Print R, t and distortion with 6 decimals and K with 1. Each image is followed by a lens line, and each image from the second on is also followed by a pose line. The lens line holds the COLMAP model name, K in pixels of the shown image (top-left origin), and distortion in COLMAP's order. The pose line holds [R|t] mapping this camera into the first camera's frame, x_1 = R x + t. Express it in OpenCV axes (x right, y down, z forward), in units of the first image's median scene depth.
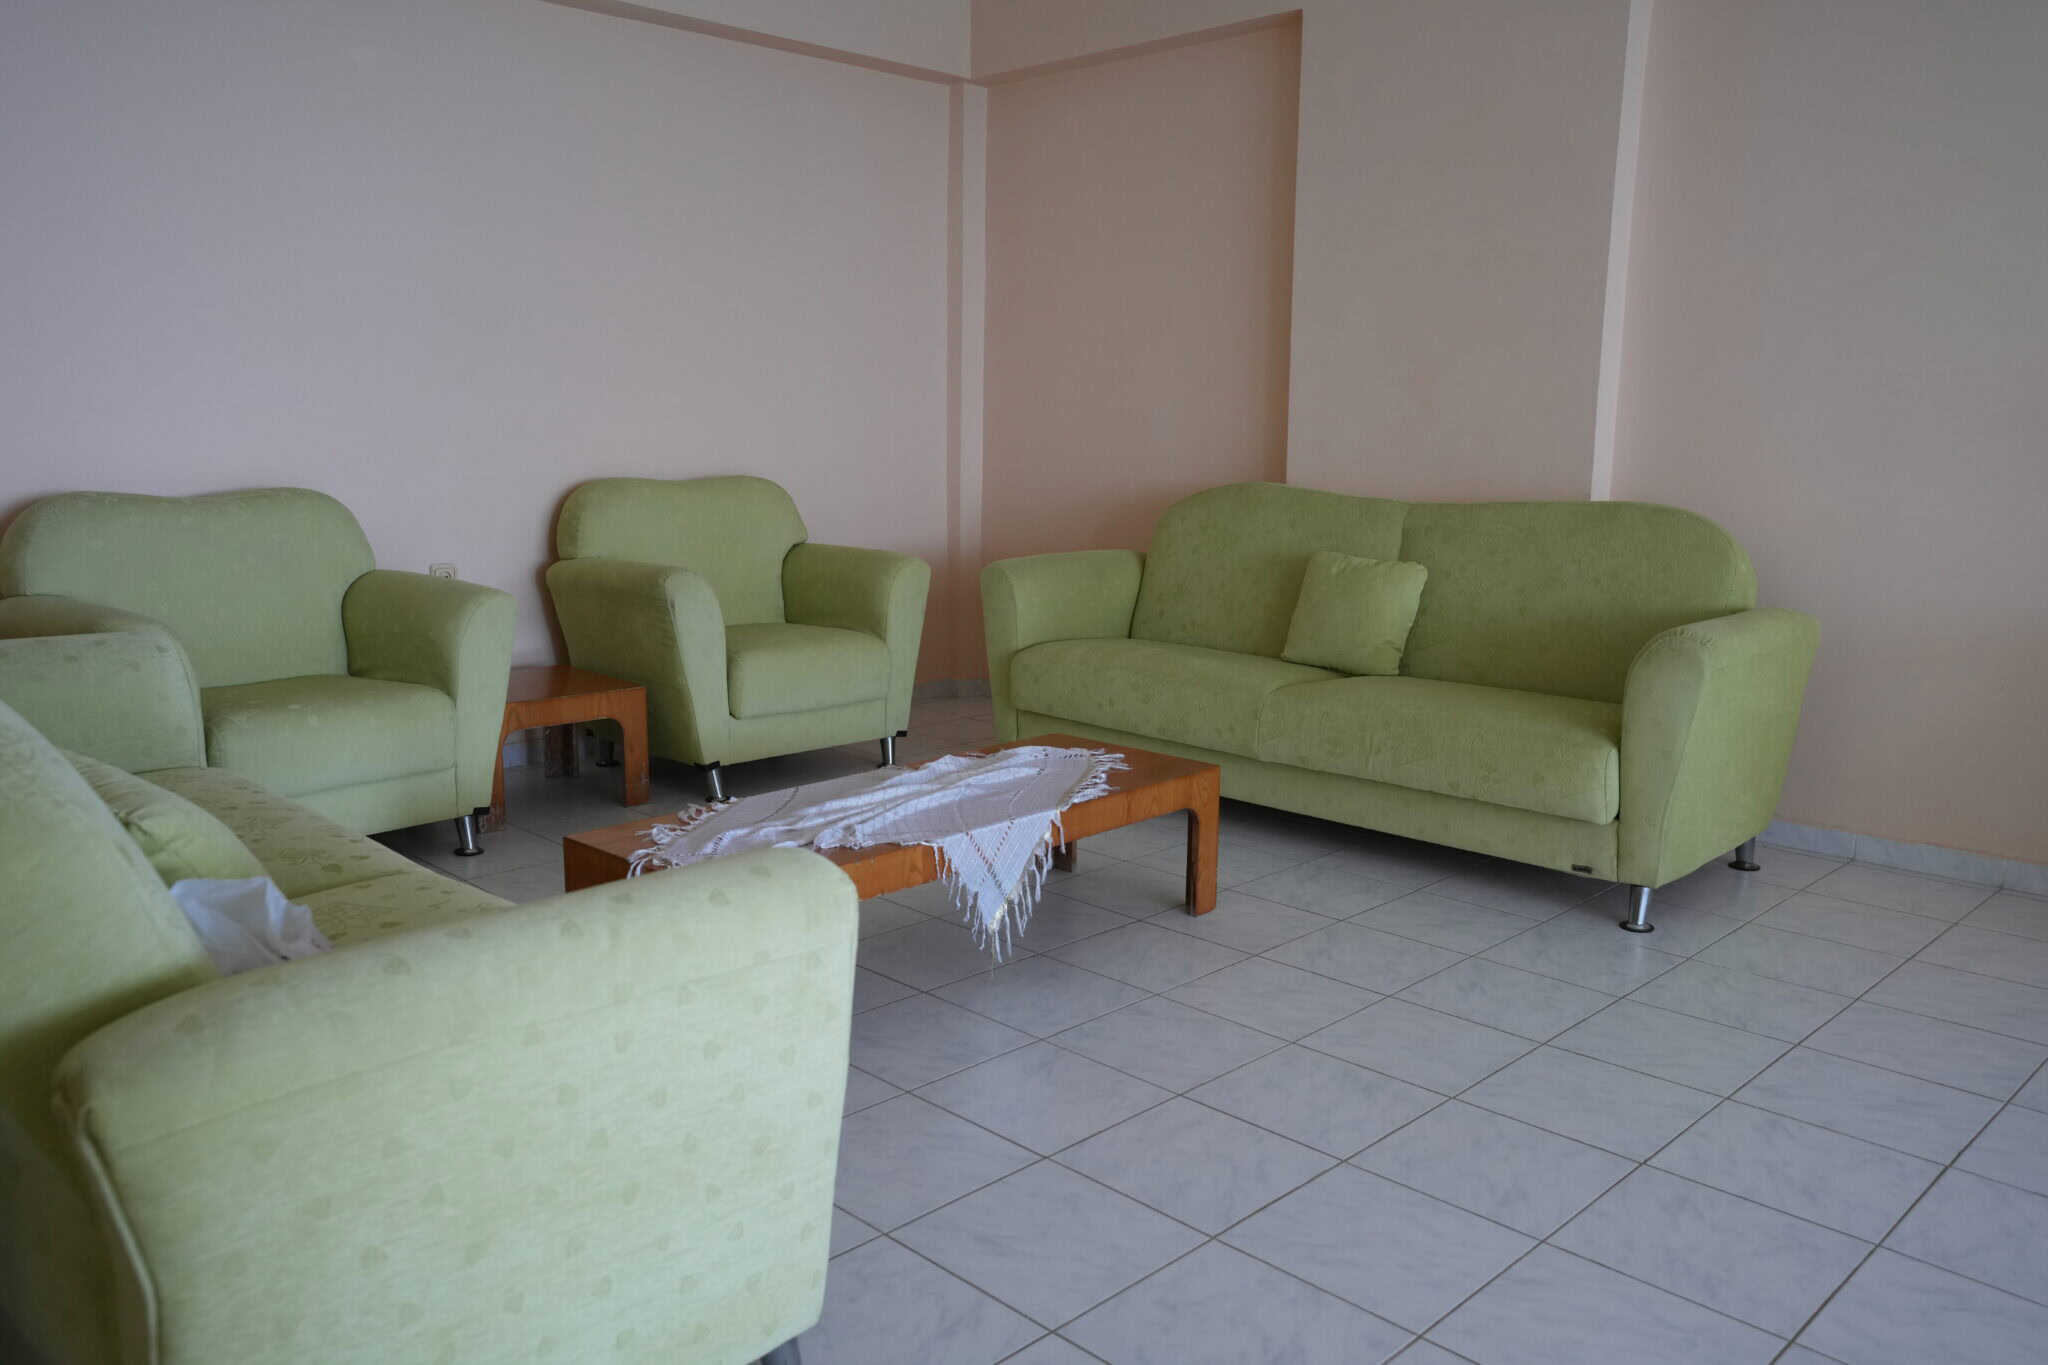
lens RADIAL K [[1563.3, 0, 1027.9], [0, 1563.3, 686.6], [0, 0, 1]] dist [-0.027755, 0.125374]
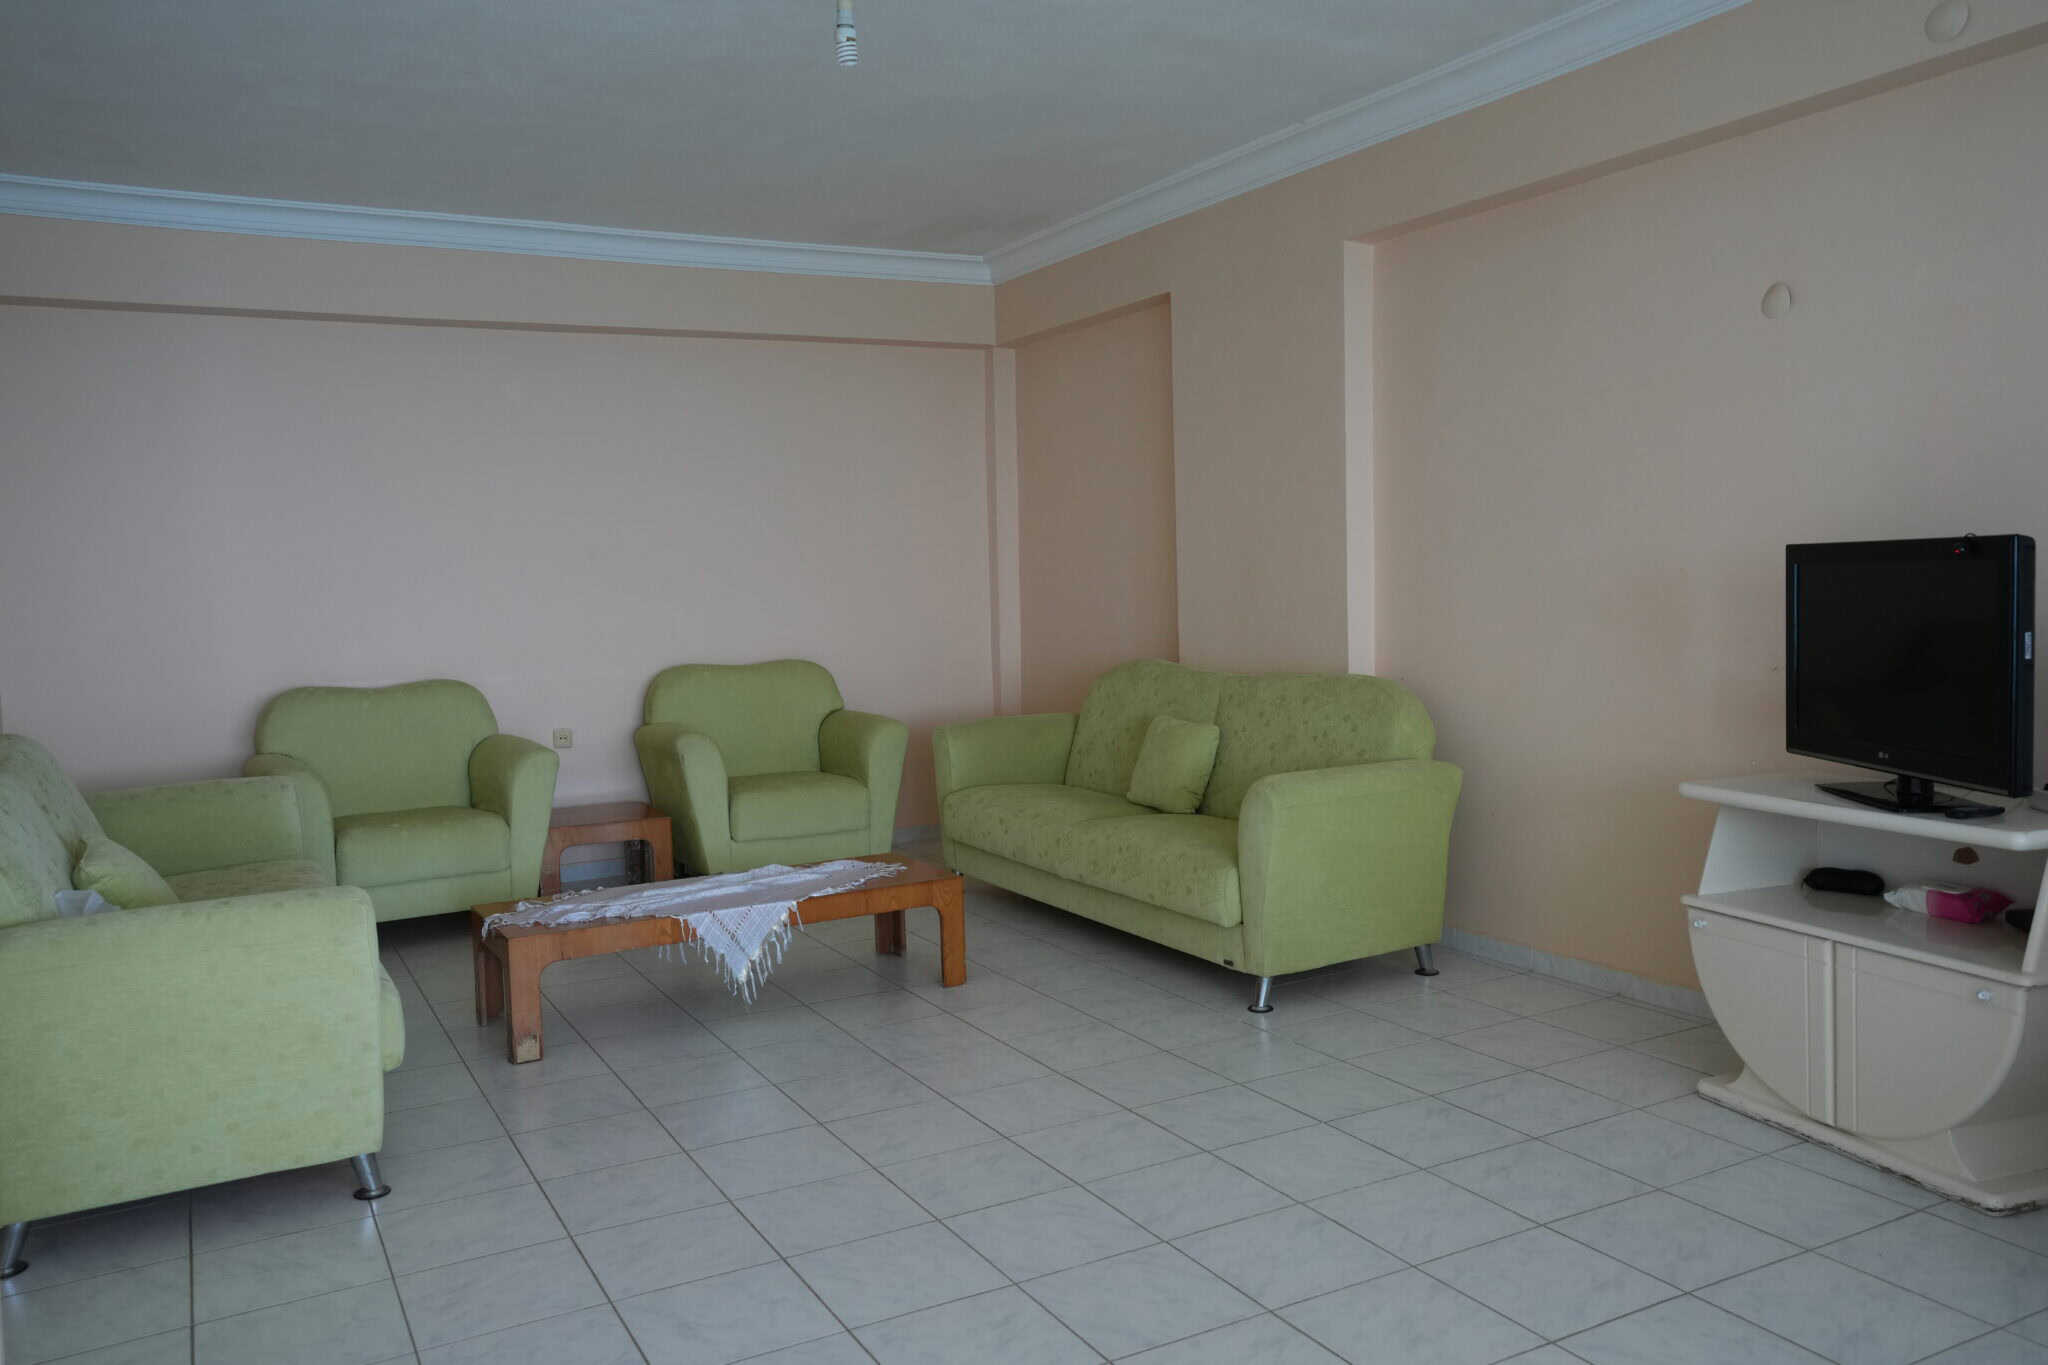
lens RADIAL K [[1563.3, 0, 1027.9], [0, 1563.3, 686.6], [0, 0, 1]] dist [-0.027755, 0.125374]
pose [[0.958271, -0.014351, -0.285501, 0.520602], [-0.012790, 0.995586, -0.092974, 0.010717], [0.285576, 0.092746, 0.953858, -0.273616]]
